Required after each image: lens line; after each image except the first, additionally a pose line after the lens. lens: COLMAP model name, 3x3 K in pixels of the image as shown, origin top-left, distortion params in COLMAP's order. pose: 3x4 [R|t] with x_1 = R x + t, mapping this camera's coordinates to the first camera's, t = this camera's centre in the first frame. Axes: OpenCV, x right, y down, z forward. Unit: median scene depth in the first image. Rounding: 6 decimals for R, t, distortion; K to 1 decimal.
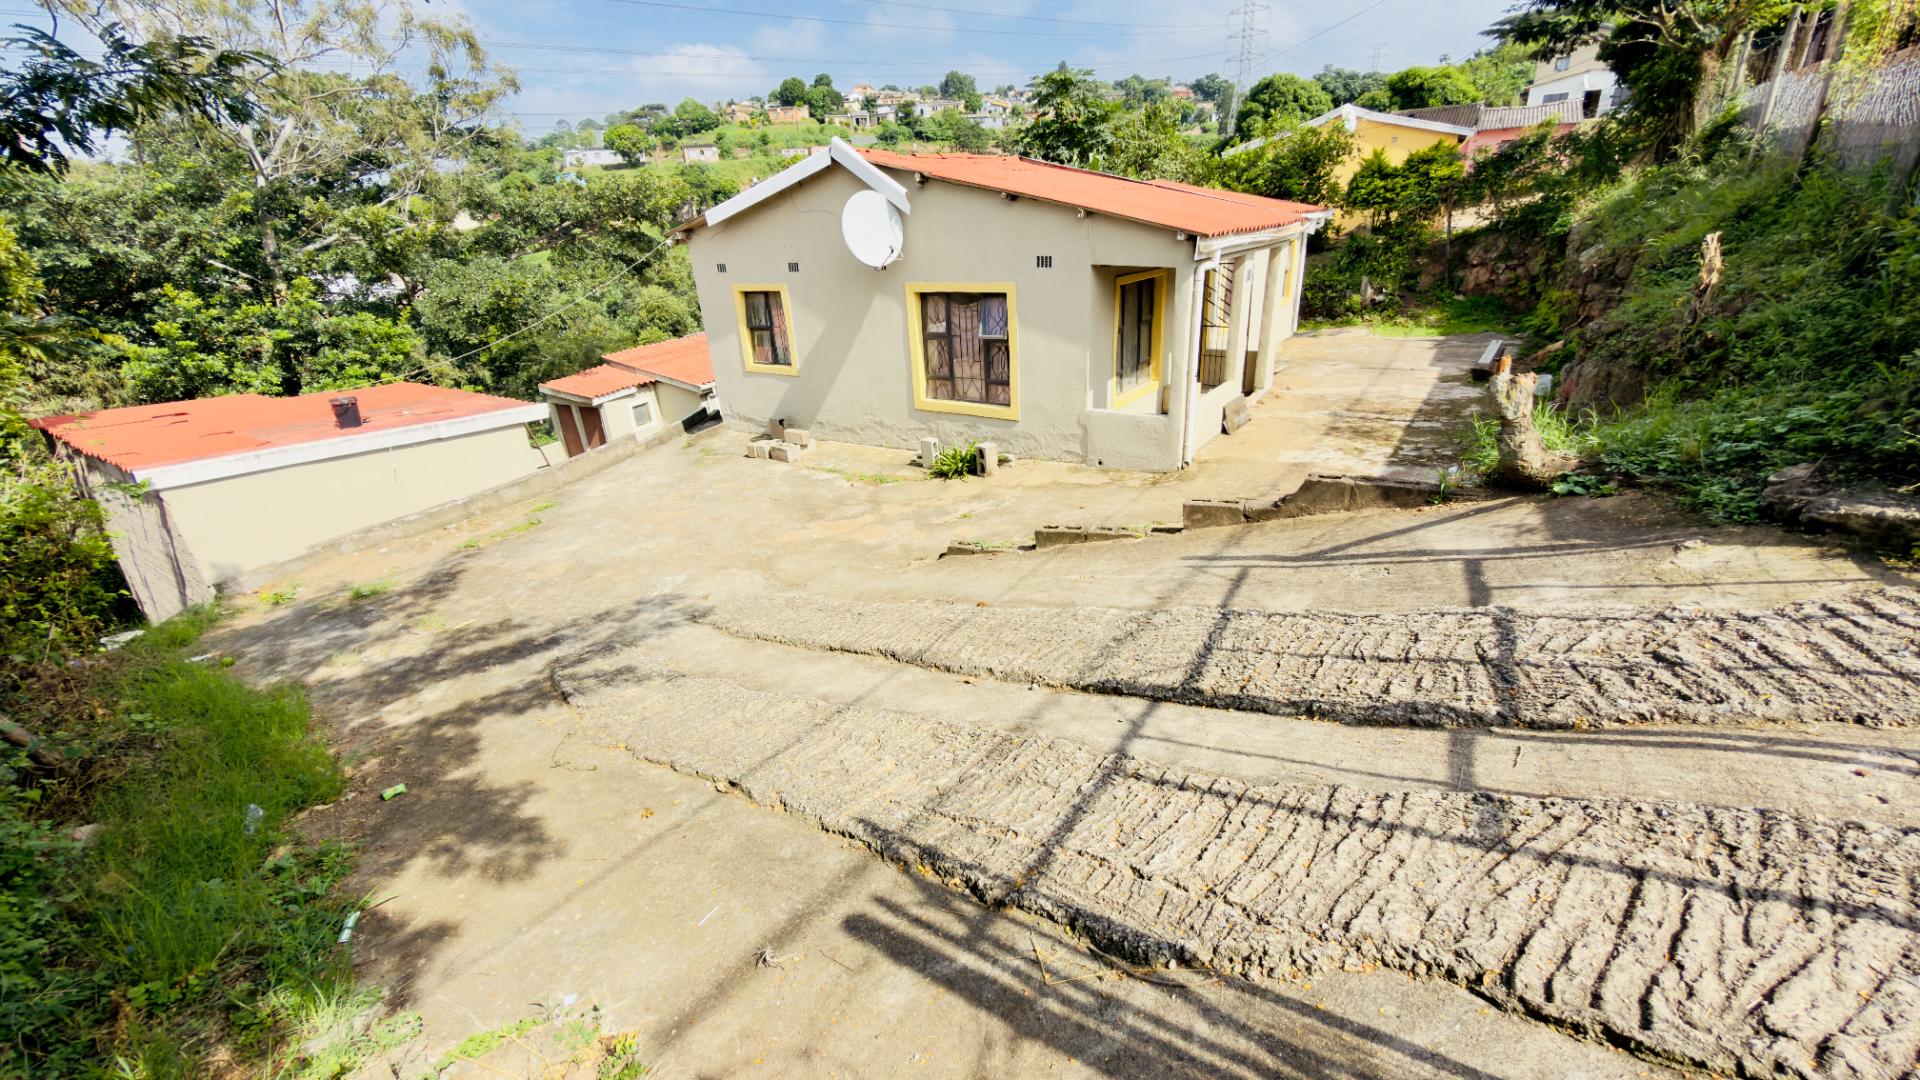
lens RADIAL K [[769.2, 0, 963.9], [0, 769.2, 541.9], [0, 0, 1]] dist [-0.002135, 0.000438]
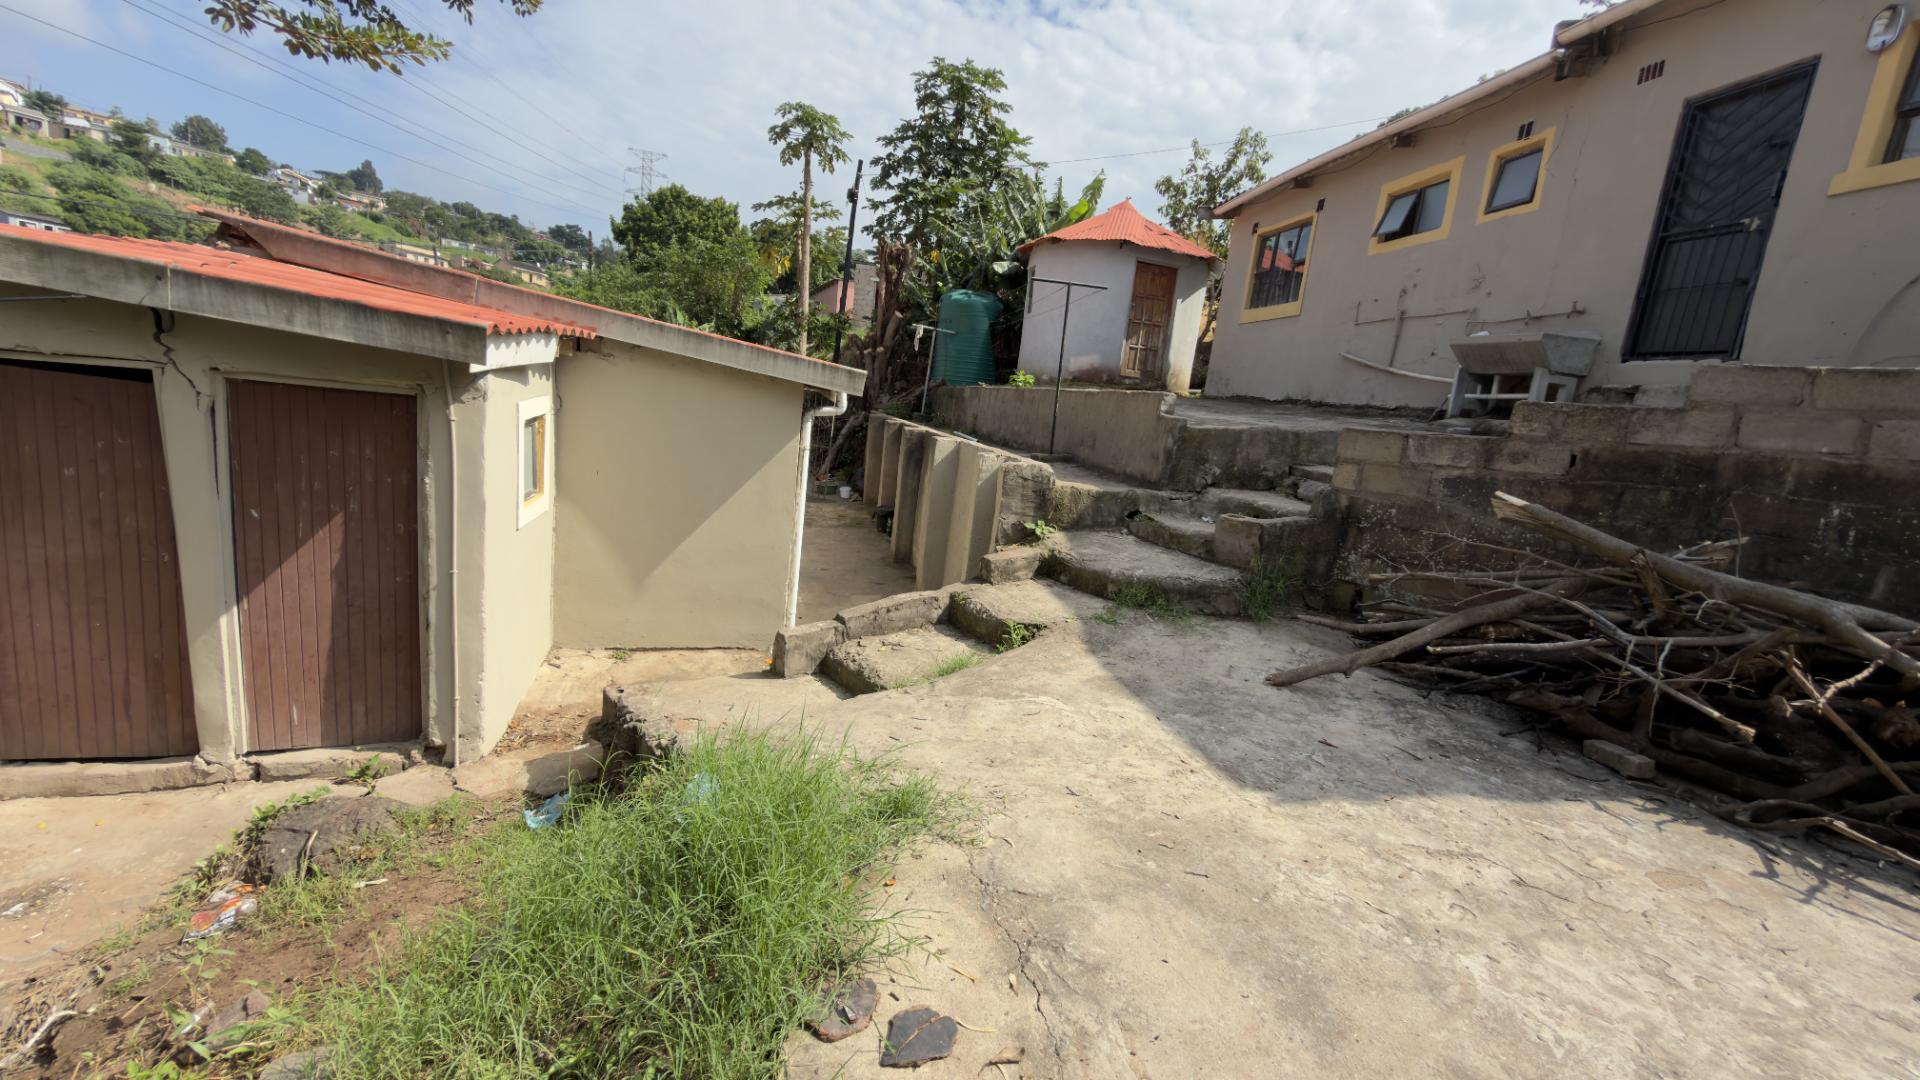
lens RADIAL K [[762.9, 0, 960.0], [0, 762.9, 540.0], [0, 0, 1]] dist [-0.000877, 0.000130]
pose [[0.688882, 0.004099, 0.724862, -0.964939], [0.139092, 0.980654, -0.137733, -0.168893], [-0.711404, 0.195705, 0.674985, 1.430908]]
